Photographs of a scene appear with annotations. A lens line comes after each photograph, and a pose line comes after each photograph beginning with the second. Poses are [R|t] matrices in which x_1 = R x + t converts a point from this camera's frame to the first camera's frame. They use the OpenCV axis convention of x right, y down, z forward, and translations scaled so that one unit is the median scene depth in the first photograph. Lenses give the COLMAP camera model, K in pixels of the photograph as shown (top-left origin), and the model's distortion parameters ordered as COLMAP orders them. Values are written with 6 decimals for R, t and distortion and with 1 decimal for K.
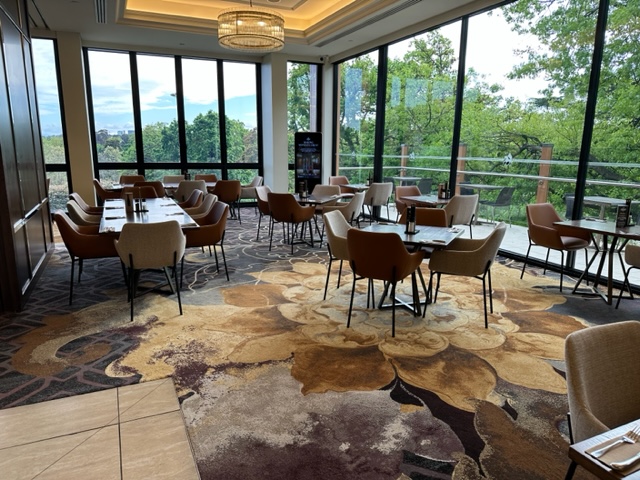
lens RADIAL K [[448.7, 0, 318.3], [0, 448.7, 243.3], [0, 0, 1]] dist [0.026944, -0.027470]
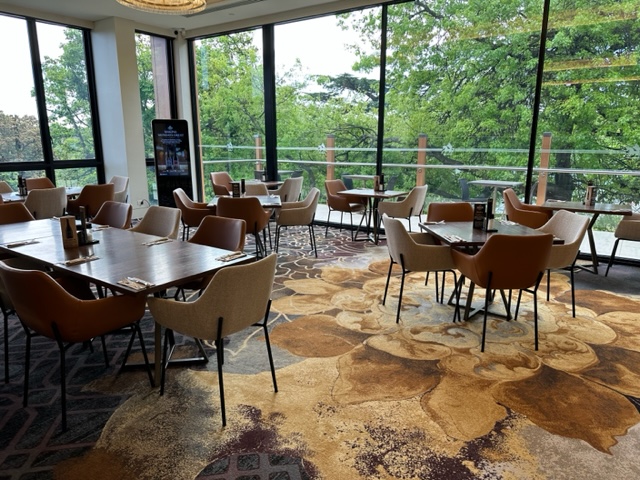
lens RADIAL K [[448.7, 0, 319.8], [0, 448.7, 235.1], [0, 0, 1]] dist [0.026944, -0.027470]
pose [[0.857923, -0.117036, 0.500271, -0.536515], [0.114061, 0.992797, 0.036655, -0.087941], [-0.500958, 0.025614, 0.865092, 0.362098]]
